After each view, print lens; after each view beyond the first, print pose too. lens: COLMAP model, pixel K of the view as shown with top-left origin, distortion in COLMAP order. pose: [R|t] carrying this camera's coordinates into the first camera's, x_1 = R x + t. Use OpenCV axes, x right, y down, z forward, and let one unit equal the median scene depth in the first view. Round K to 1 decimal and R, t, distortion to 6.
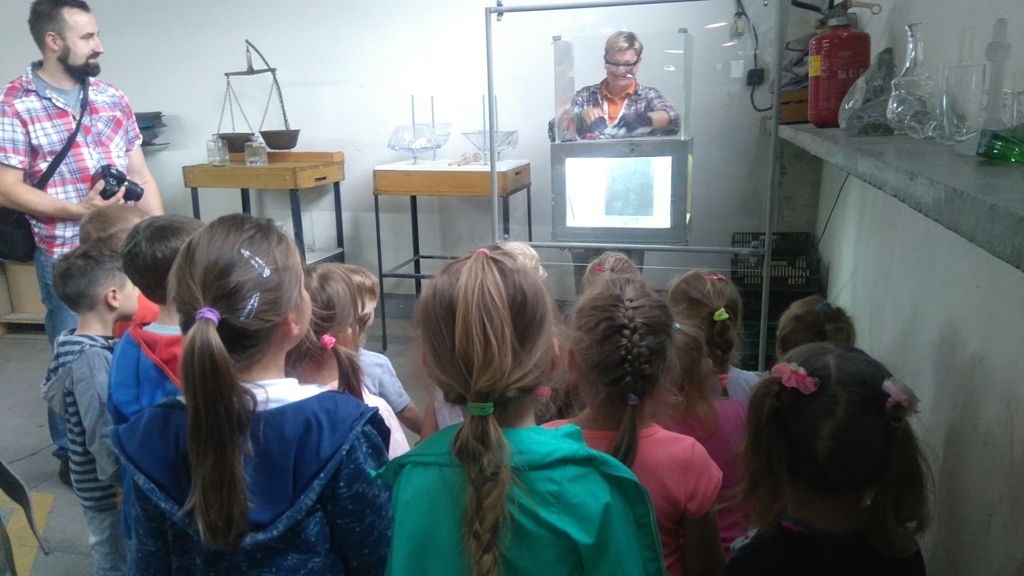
lens RADIAL K [[780.0, 0, 514.6], [0, 780.0, 286.6], [0, 0, 1]] dist [0.060451, -0.072321]
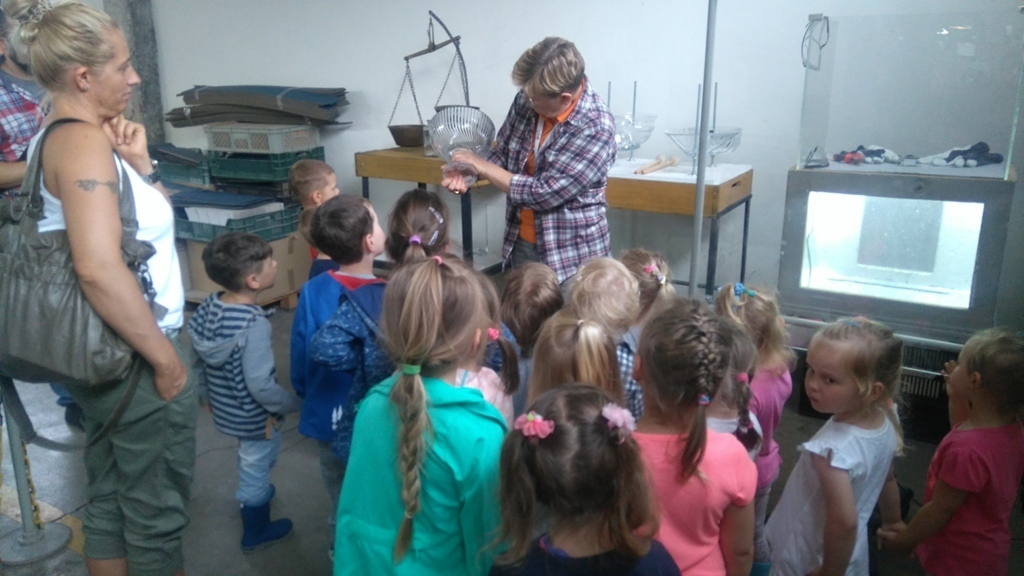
lens RADIAL K [[780.0, 0, 512.2], [0, 780.0, 291.5], [0, 0, 1]] dist [0.060451, -0.072321]
pose [[0.963233, 0.092689, -0.252172, -0.002873], [-0.079153, 0.994849, 0.063324, -0.067675], [0.256743, -0.041035, 0.965608, 0.171889]]
